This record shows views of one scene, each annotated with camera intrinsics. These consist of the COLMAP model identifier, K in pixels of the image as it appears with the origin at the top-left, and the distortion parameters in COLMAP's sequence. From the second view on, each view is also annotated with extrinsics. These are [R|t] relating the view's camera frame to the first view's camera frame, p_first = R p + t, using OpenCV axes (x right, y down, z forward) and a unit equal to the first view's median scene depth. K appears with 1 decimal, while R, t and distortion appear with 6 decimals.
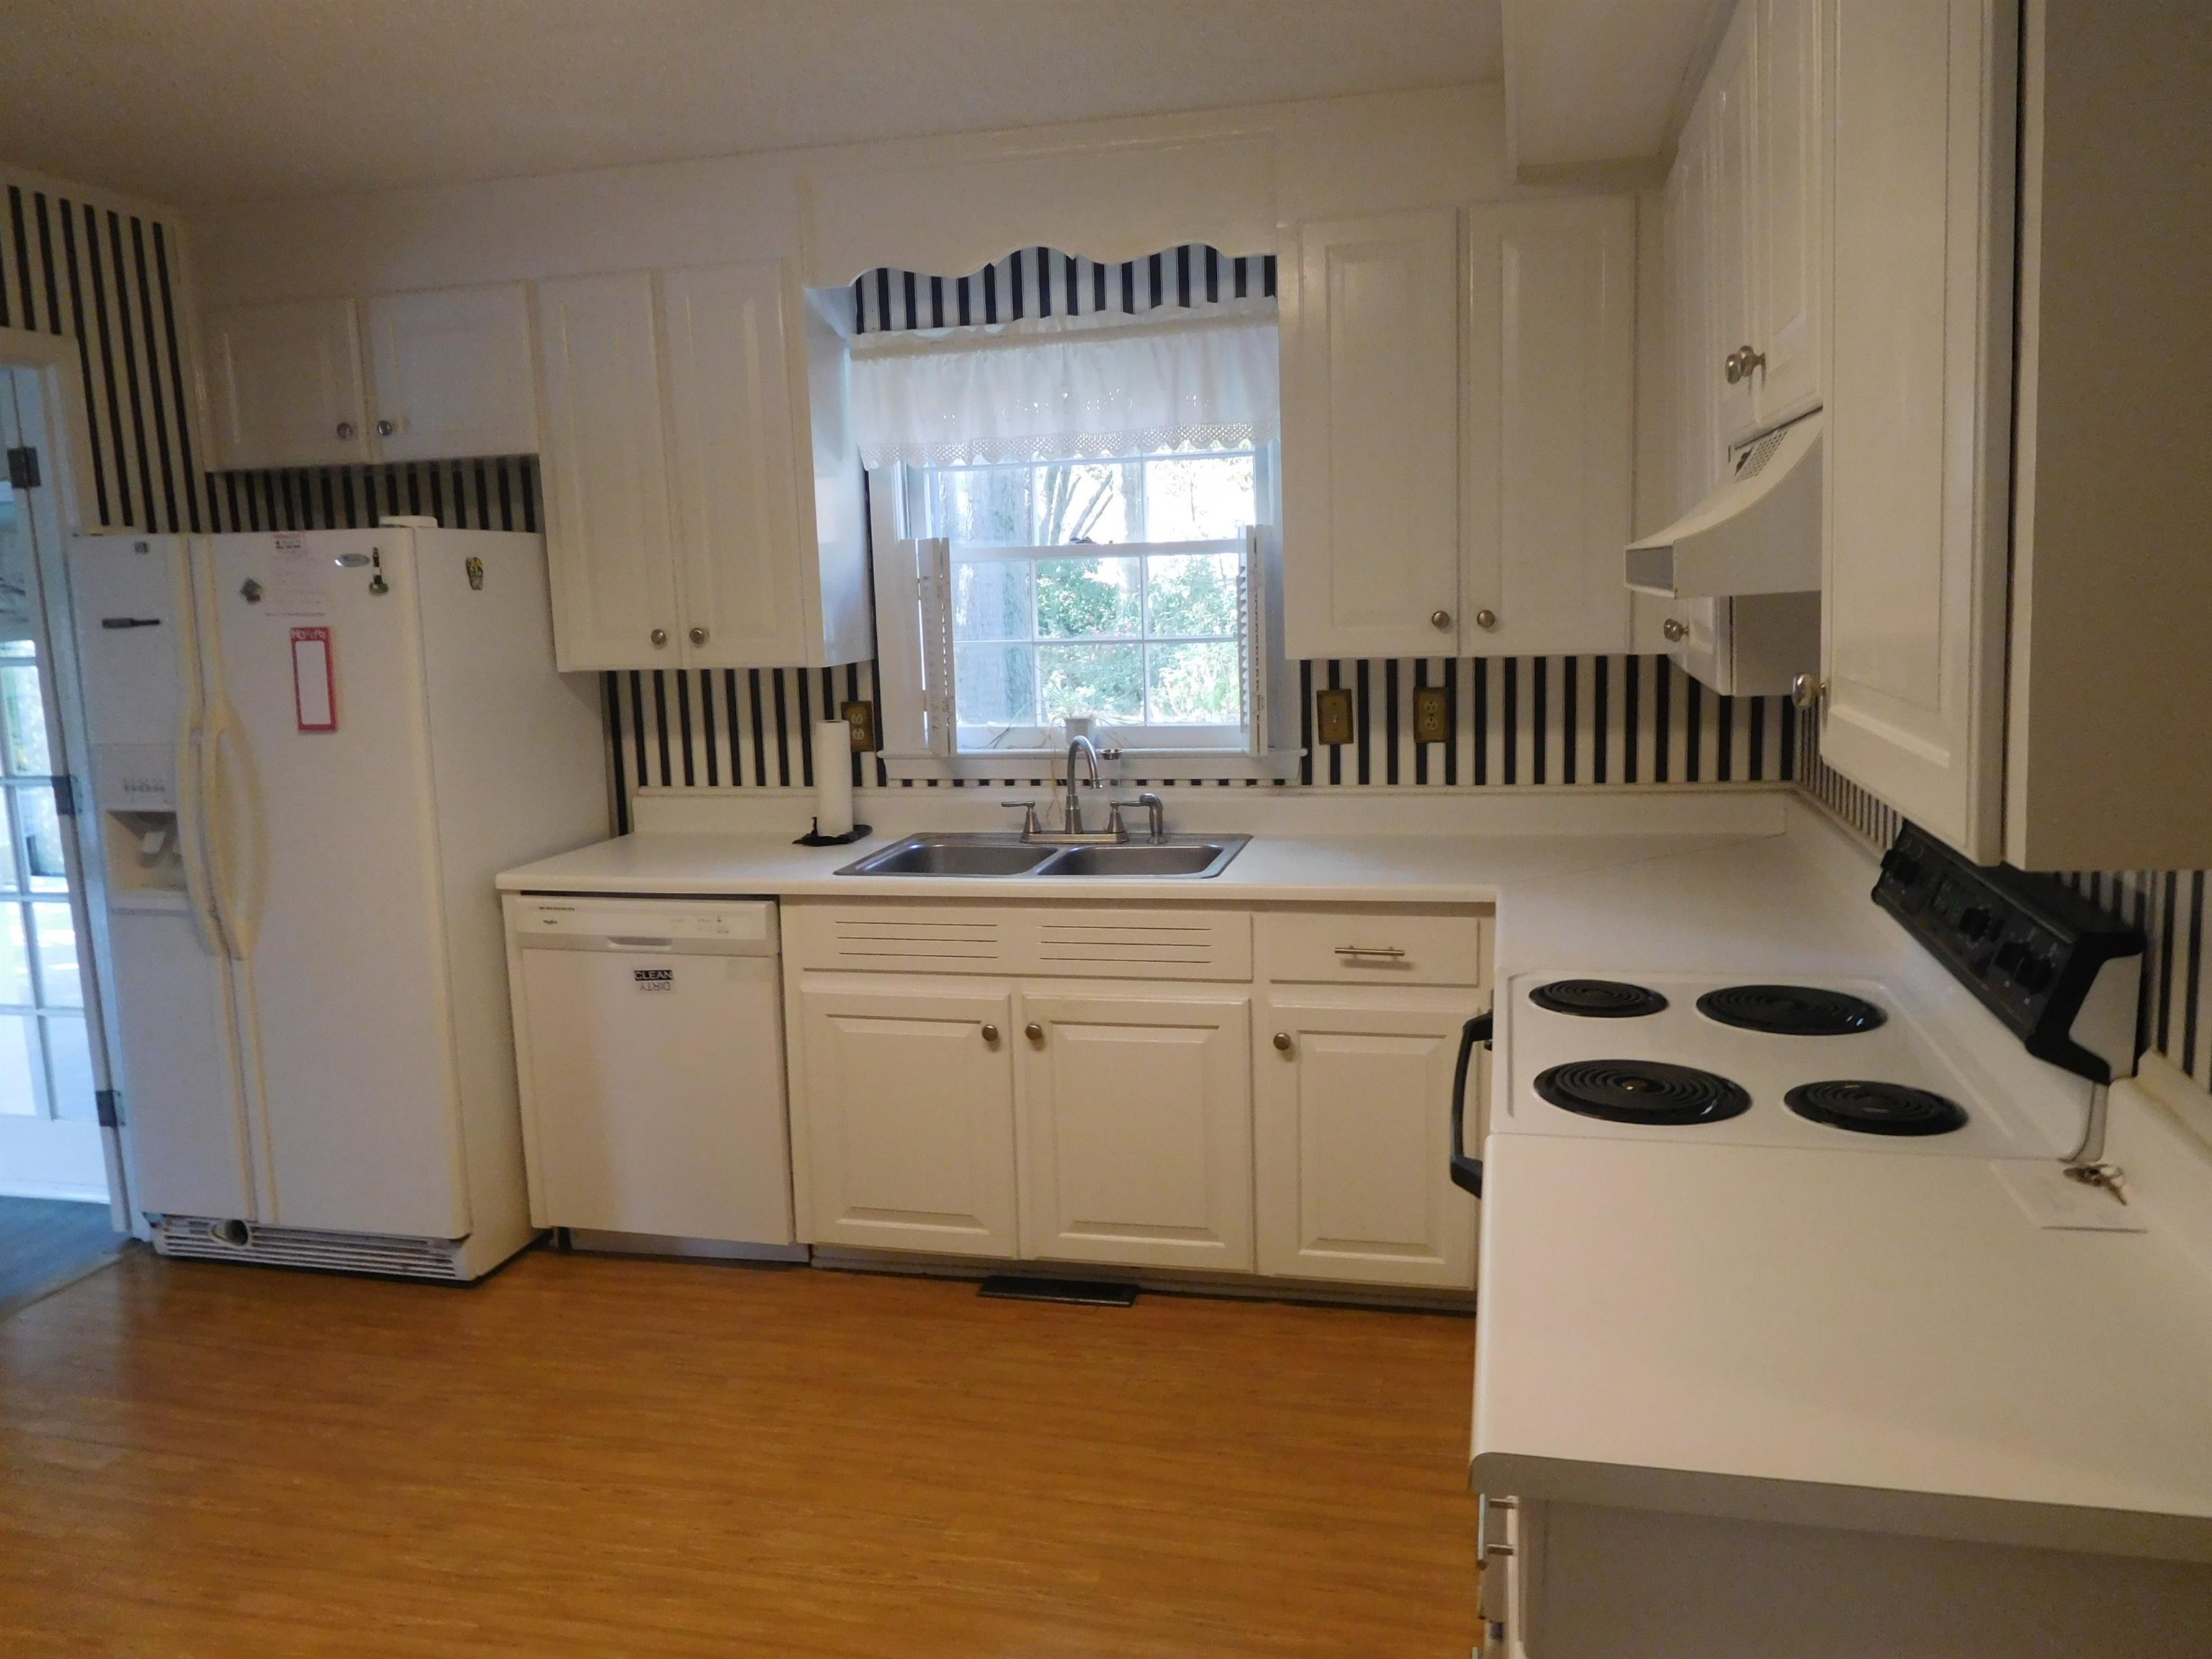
lens RADIAL K [[1633.7, 0, 1095.5], [0, 1633.7, 828.9], [0, 0, 1]] dist [-0.003709, -0.040390]
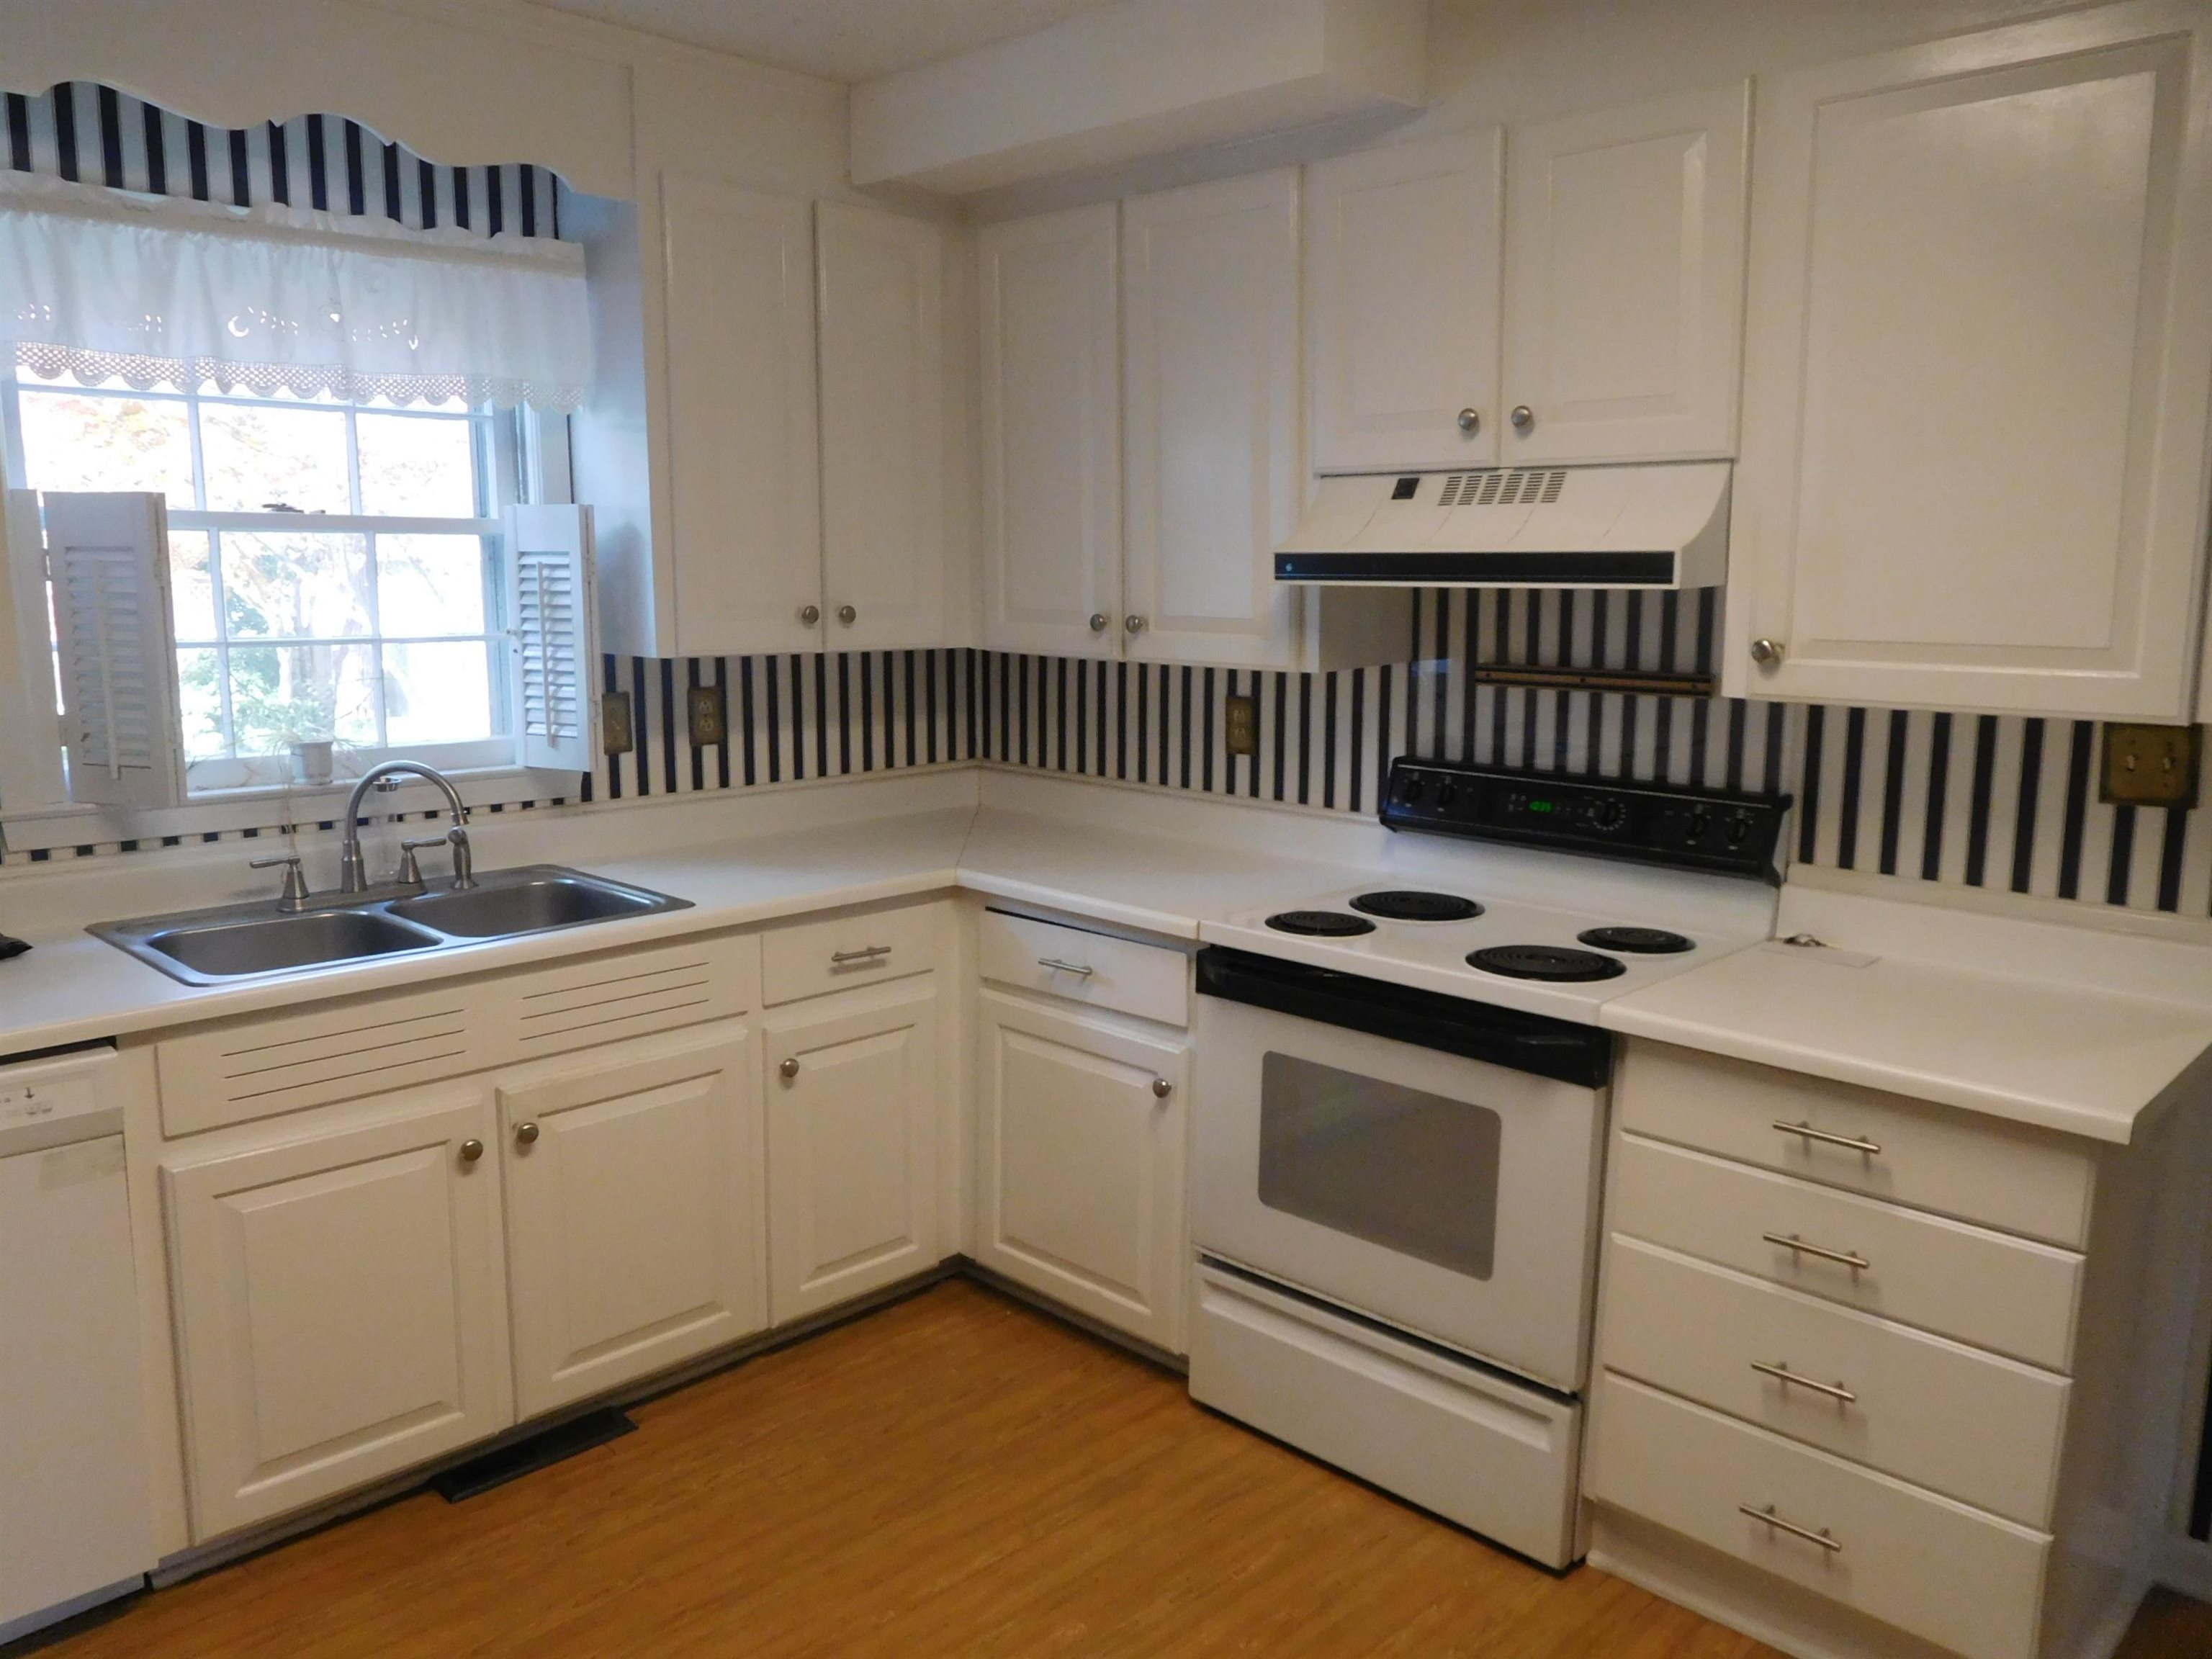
lens RADIAL K [[1633.7, 0, 1095.5], [0, 1633.7, 828.9], [0, 0, 1]] dist [-0.003709, -0.040390]
pose [[0.509988, -0.098632, 0.854508, -0.505880], [0.108043, 0.992882, 0.050122, -0.027929], [-0.853369, 0.066762, 0.517015, 0.321214]]
